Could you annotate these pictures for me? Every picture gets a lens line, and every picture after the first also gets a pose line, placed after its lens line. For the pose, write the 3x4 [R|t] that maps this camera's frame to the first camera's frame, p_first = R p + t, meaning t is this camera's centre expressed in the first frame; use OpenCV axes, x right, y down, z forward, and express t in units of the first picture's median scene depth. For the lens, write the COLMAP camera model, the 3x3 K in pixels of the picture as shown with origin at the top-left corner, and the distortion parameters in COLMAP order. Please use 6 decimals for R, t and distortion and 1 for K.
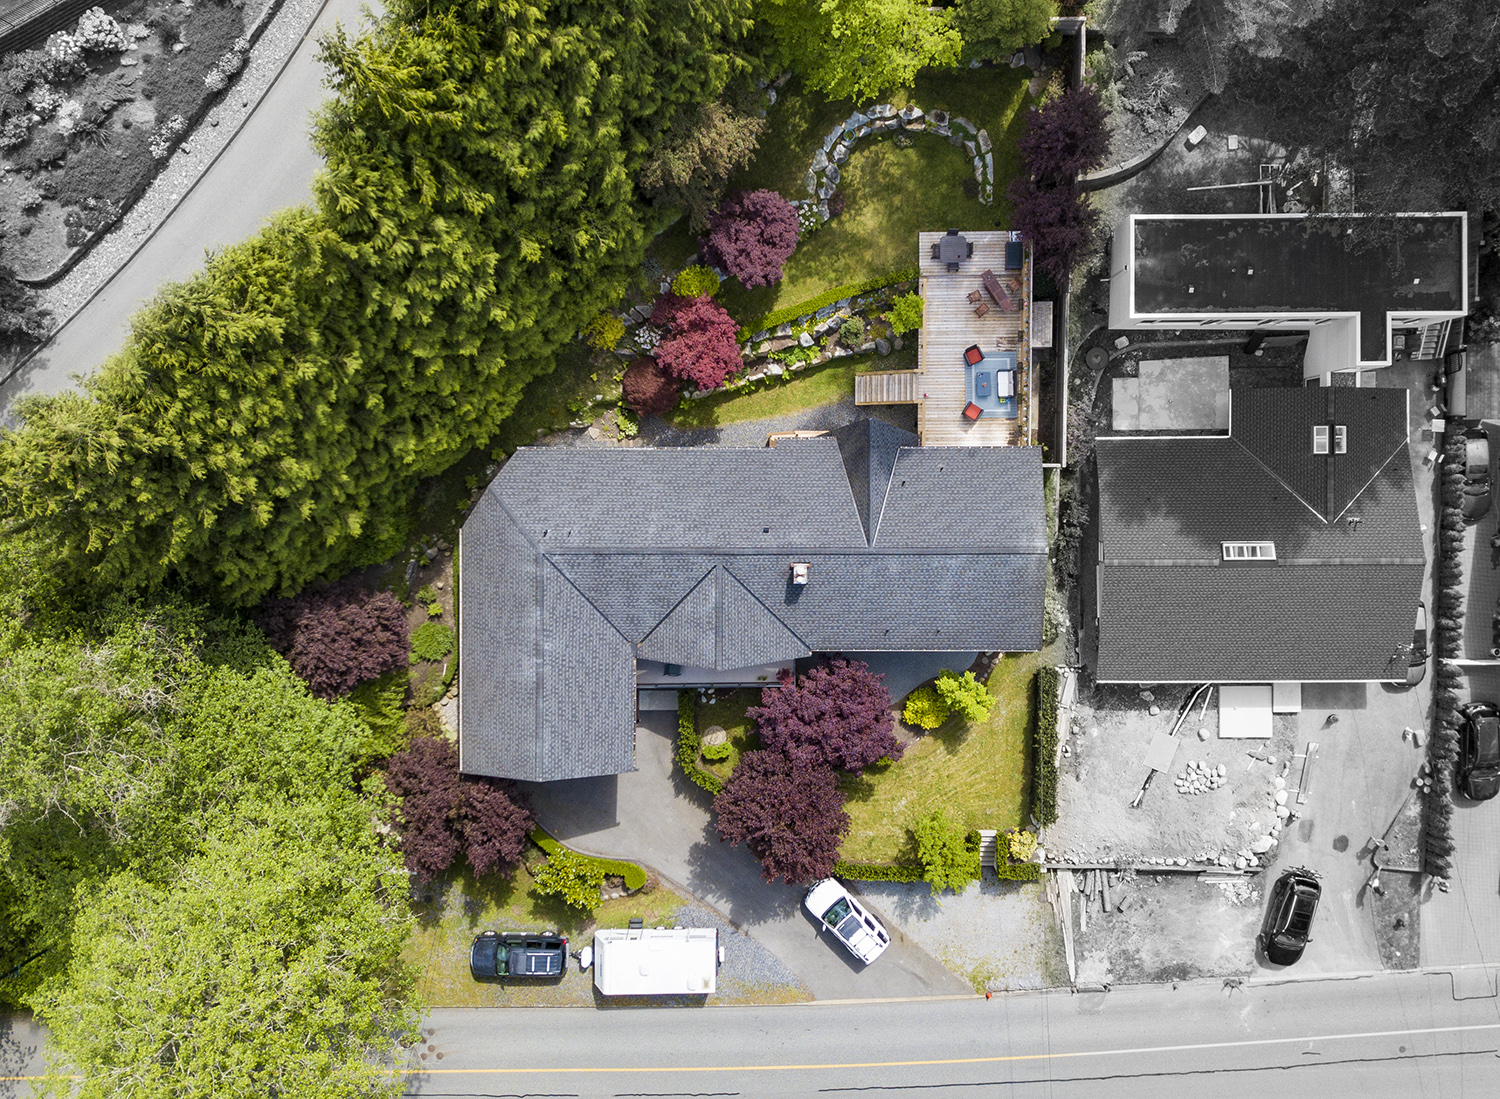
lens RADIAL K [[1126.0, 0, 775.3], [0, 1126.0, 559.1], [0, 0, 1]] dist [0.028070, 0.009413]
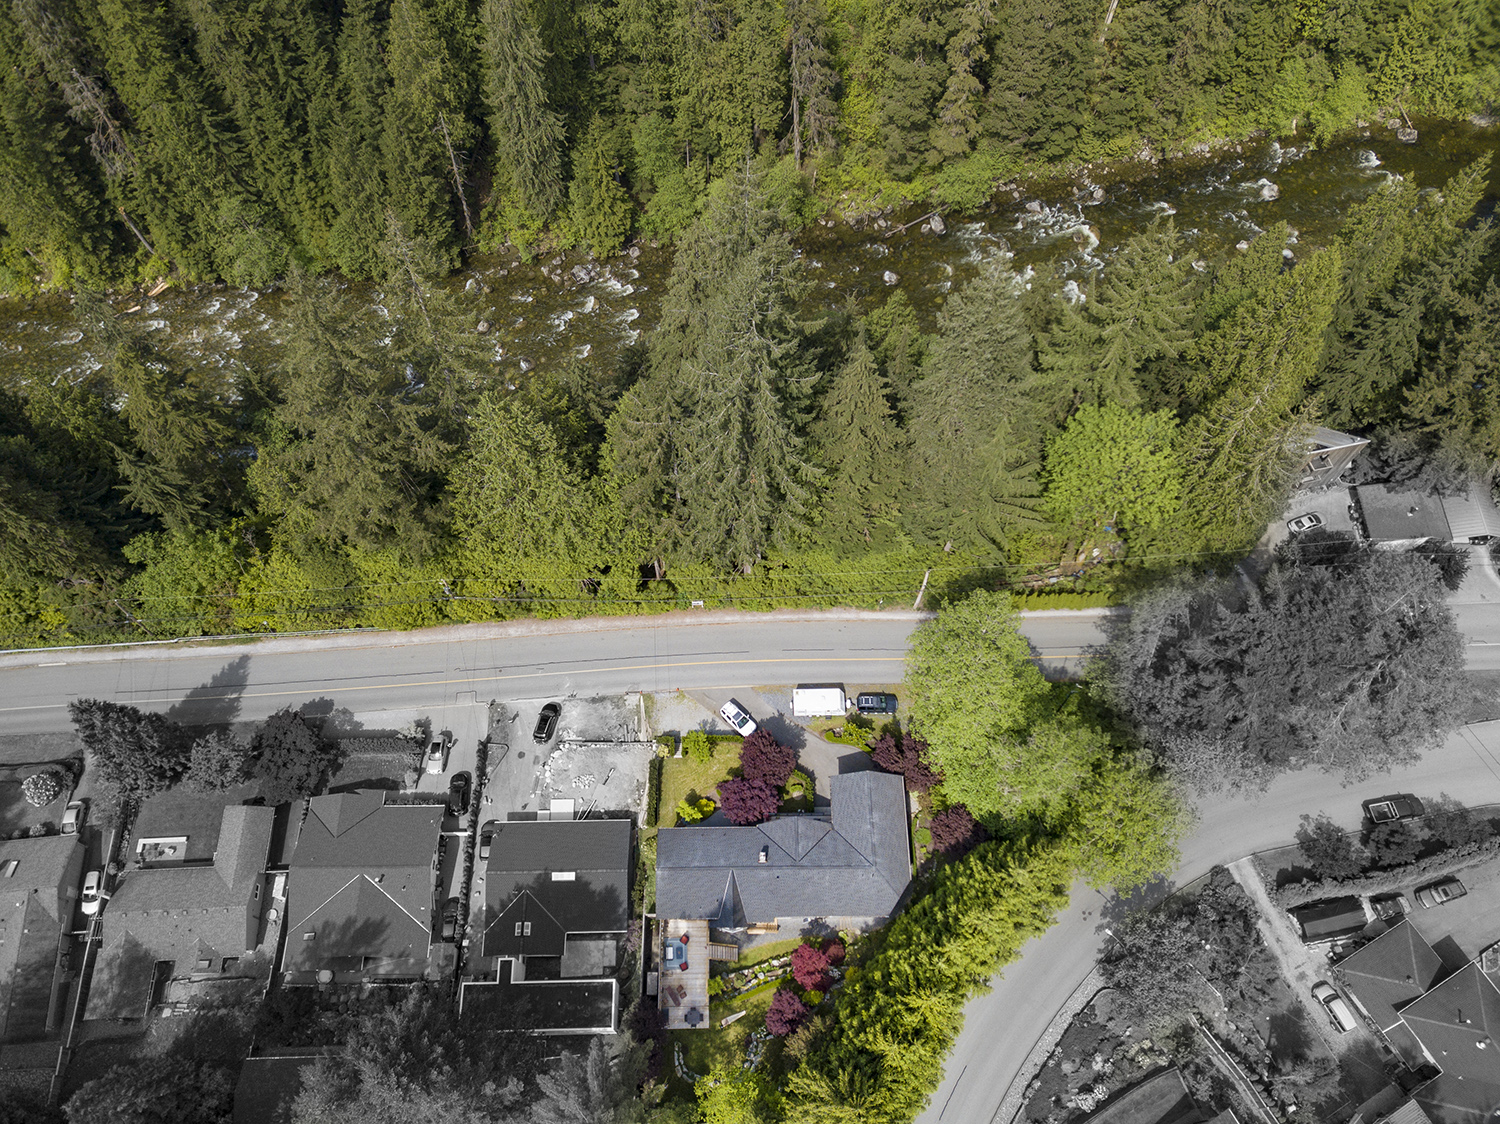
lens RADIAL K [[1126.0, 0, 744.8], [0, 1126.0, 566.0], [0, 0, 1]] dist [0.028070, 0.009413]
pose [[-0.999875, 0.006374, -0.014500, 0.083652], [-0.012296, -0.889450, 0.456866, -0.478964], [-0.009985, 0.456987, 0.889417, -1.259571]]
